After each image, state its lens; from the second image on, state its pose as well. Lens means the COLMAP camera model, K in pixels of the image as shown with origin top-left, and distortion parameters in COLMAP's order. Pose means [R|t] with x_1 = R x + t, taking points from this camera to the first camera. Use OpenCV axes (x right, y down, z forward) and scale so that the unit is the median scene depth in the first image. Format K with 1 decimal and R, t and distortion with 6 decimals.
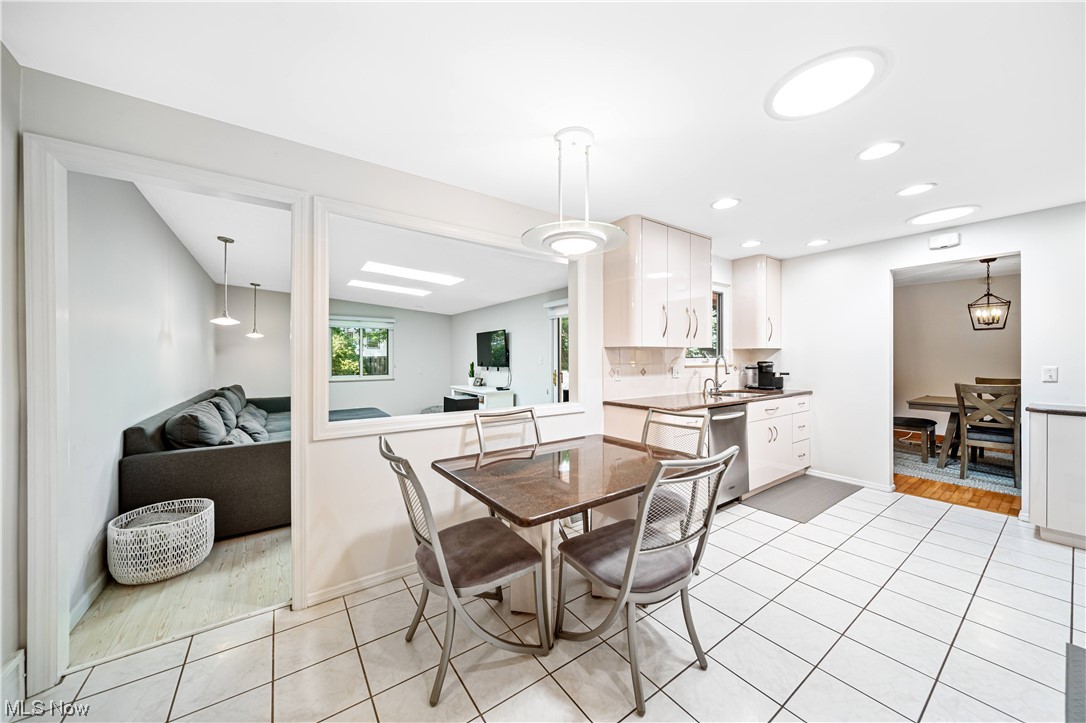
lens RADIAL K [[379.4, 0, 543.7], [0, 379.4, 354.7], [0, 0, 1]] dist [0.005850, -0.000550]
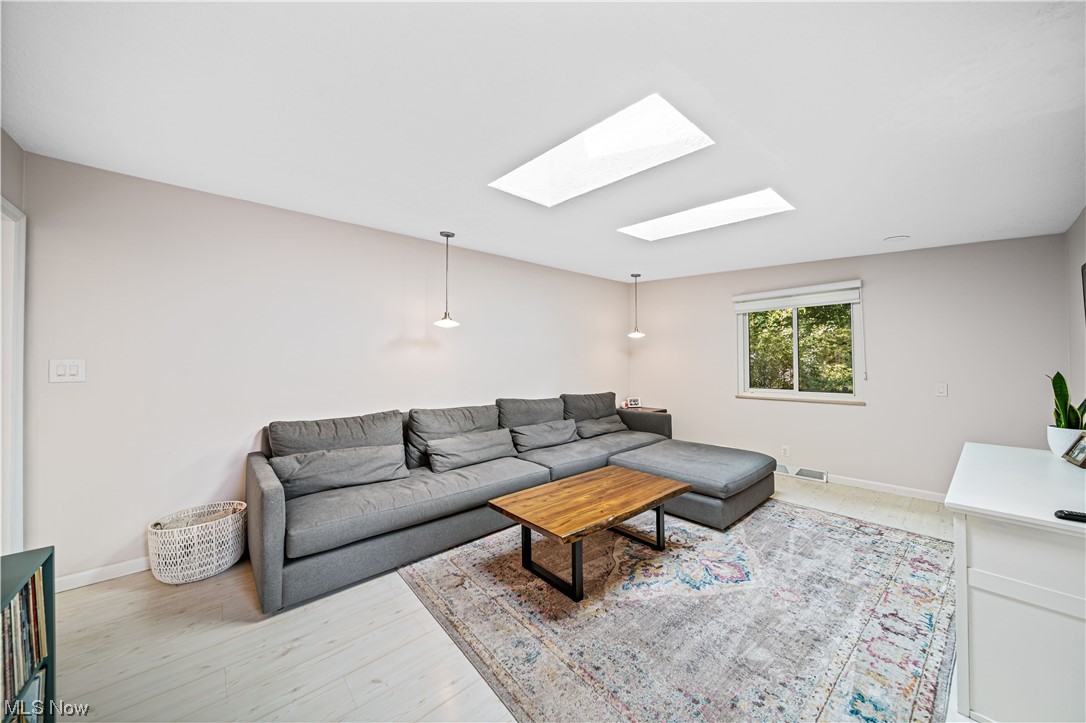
lens RADIAL K [[379.4, 0, 546.5], [0, 379.4, 359.5], [0, 0, 1]] dist [0.005850, -0.000550]
pose [[0.120634, -0.012405, -0.992620, 0.098700], [0.018551, 0.999775, -0.010240, 0.013008], [0.992524, -0.017179, 0.120837, 1.159956]]
